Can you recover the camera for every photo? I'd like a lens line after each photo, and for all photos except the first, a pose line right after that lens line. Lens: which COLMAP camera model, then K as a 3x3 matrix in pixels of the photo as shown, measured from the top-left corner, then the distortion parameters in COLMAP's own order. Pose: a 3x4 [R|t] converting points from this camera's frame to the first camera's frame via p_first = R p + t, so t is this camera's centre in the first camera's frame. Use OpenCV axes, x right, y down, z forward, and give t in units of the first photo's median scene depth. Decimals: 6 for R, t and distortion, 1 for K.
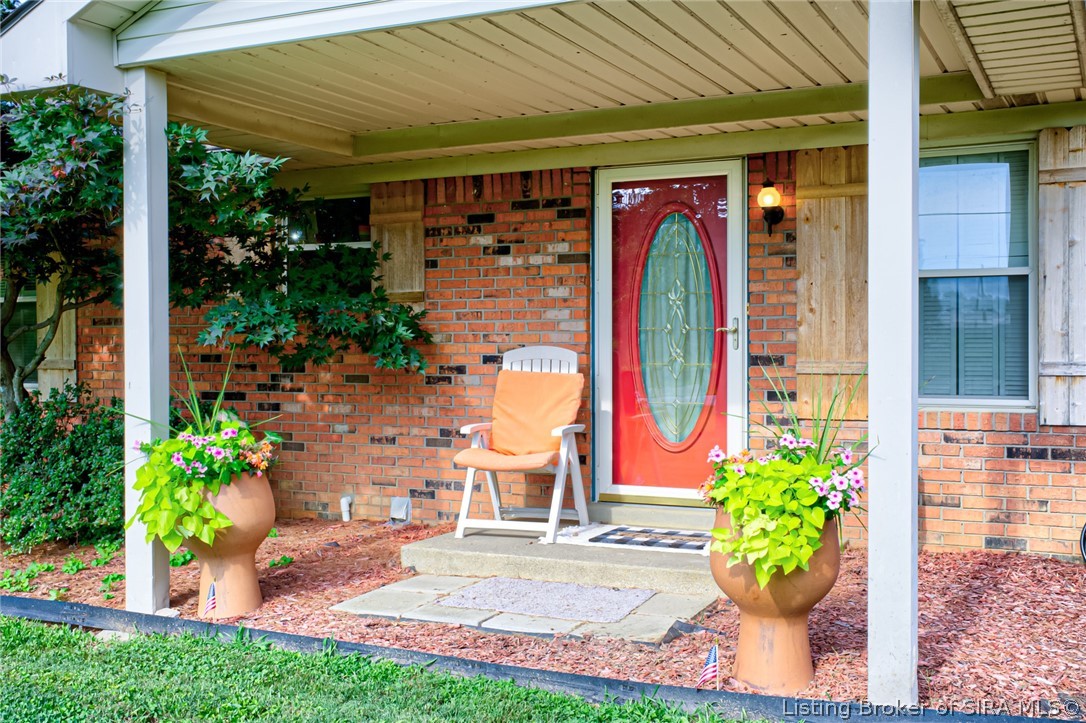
lens RADIAL K [[1171.8, 0, 543.0], [0, 1171.8, 361.5], [0, 0, 1]] dist [0.016563, 0.021341]
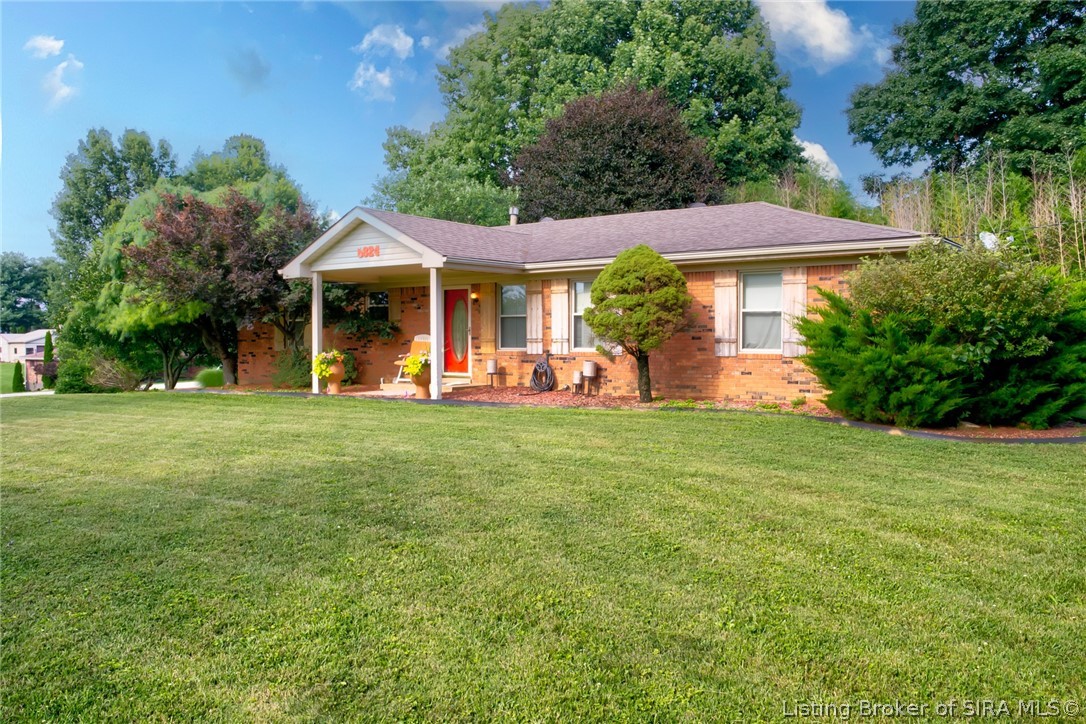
lens RADIAL K [[881.1, 0, 543.0], [0, 881.1, 362.0], [0, 0, 1]] dist [-0.011911, -0.001792]
pose [[0.982249, 0.007063, -0.187450, 1.026652], [-0.004277, 0.999874, 0.015263, 0.034345], [0.187534, -0.014190, 0.982156, -1.922925]]
